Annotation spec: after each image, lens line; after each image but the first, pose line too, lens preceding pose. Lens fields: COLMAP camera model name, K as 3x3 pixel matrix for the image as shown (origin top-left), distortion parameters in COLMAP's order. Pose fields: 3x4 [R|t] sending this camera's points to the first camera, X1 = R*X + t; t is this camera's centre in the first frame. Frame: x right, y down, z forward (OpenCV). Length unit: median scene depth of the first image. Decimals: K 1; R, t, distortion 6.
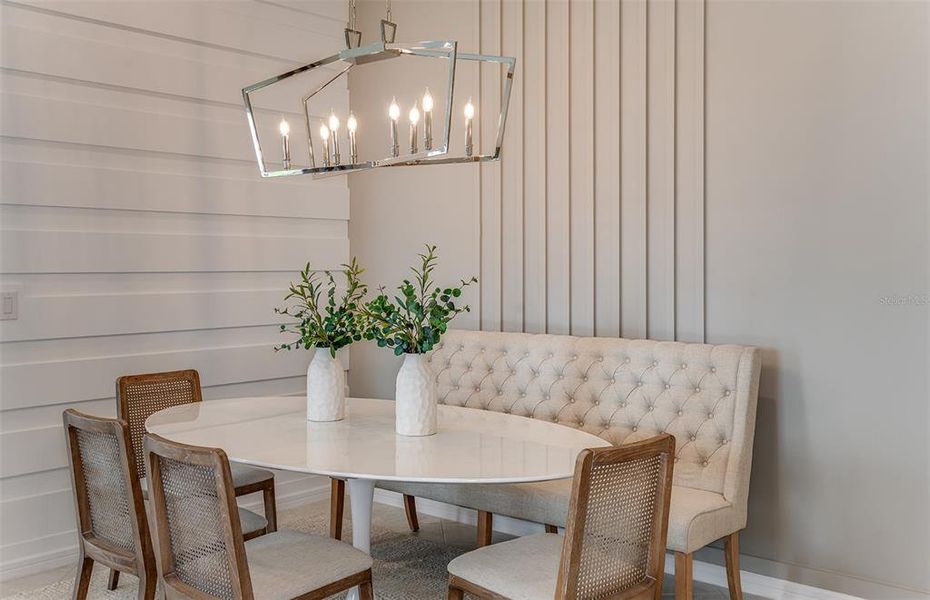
lens RADIAL K [[799.5, 0, 462.6], [0, 799.5, 278.0], [0, 0, 1]] dist [0.050383, -0.004590]
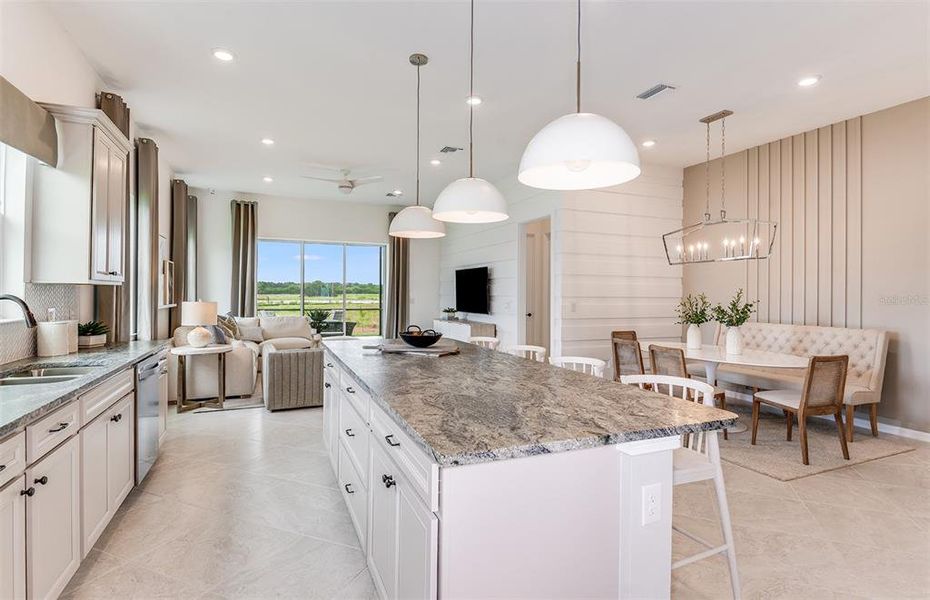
lens RADIAL K [[455.4, 0, 440.8], [0, 455.4, 292.6], [0, 0, 1]] dist [-0.023721, -0.001067]
pose [[0.899380, 0.008697, -0.437081, -0.274606], [-0.018395, 0.999669, -0.017960, 0.020137], [0.436780, 0.024193, 0.899243, -0.834785]]
